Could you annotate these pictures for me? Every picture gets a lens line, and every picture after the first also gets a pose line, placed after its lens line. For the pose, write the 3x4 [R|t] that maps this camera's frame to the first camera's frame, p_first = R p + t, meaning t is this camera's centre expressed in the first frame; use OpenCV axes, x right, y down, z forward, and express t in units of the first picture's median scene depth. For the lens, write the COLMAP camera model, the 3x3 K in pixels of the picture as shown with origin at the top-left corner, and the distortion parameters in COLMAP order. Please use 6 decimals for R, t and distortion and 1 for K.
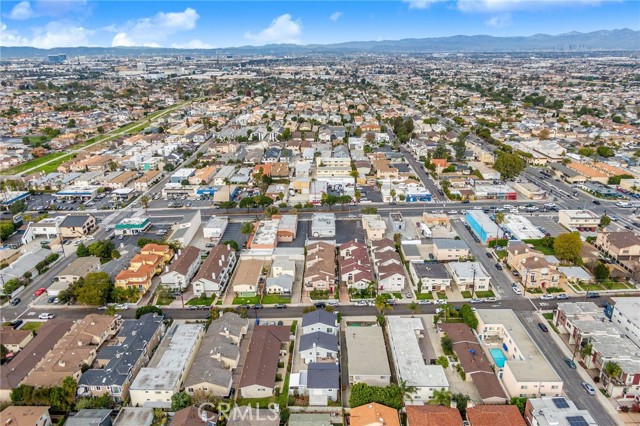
lens RADIAL K [[445.7, 0, 320.0], [0, 445.7, 213.0], [0, 0, 1]] dist [0.003026, -0.003737]
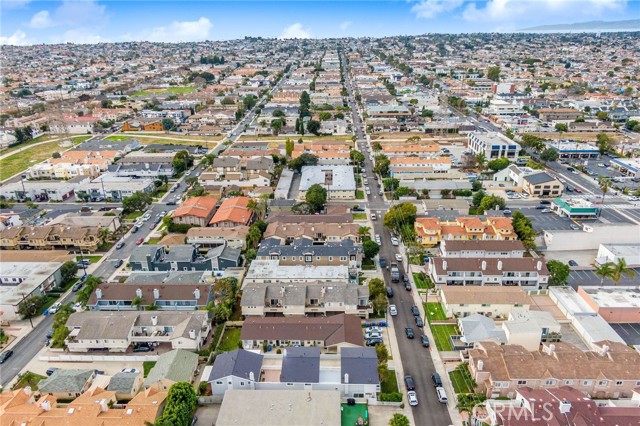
lens RADIAL K [[445.7, 0, 320.0], [0, 445.7, 213.0], [0, 0, 1]] dist [0.003026, -0.003737]
pose [[-0.009144, 0.375664, -0.926711, 0.321194], [-0.318321, 0.877445, 0.358834, -0.103864], [0.947939, 0.298273, 0.111558, 0.497561]]
